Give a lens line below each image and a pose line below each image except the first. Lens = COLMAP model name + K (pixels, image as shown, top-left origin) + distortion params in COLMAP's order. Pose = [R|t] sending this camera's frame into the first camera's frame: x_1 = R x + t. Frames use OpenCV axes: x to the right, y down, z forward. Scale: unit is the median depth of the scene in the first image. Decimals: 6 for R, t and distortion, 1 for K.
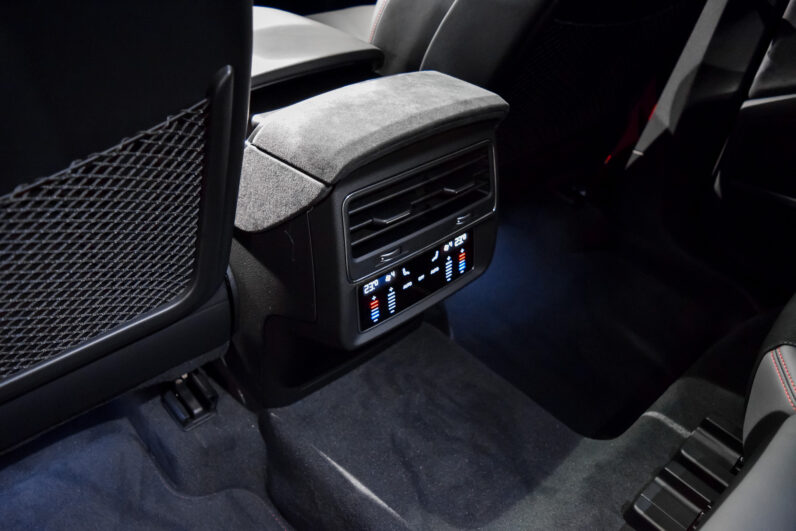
lens RADIAL K [[622.5, 0, 398.0], [0, 622.5, 265.5], [0, 0, 1]] dist [-0.092872, 0.013372]
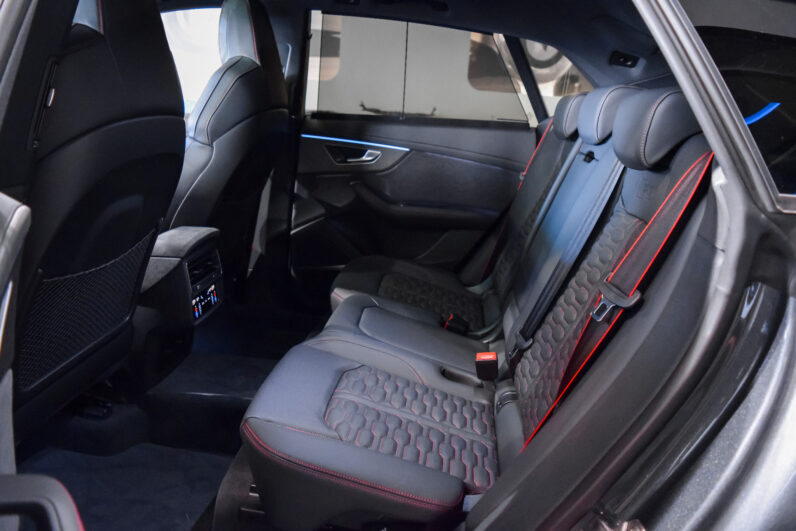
lens RADIAL K [[622.5, 0, 398.0], [0, 622.5, 265.5], [0, 0, 1]] dist [-0.092872, 0.013372]
pose [[0.745502, -0.187033, 0.639723, -0.808664], [0.388333, 0.901963, -0.188841, 0.563282], [-0.541687, 0.389206, 0.745046, -1.133564]]
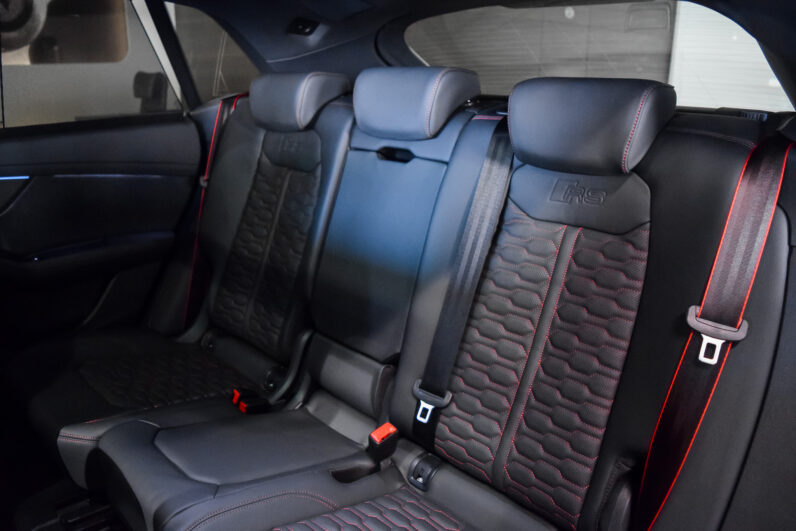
lens RADIAL K [[622.5, 0, 398.0], [0, 622.5, 265.5], [0, 0, 1]] dist [-0.092872, 0.013372]
pose [[-0.016320, -0.365186, 0.930792, -0.678301], [0.604397, 0.737985, 0.300137, -0.123084], [-0.796516, 0.567466, 0.208674, -0.355064]]
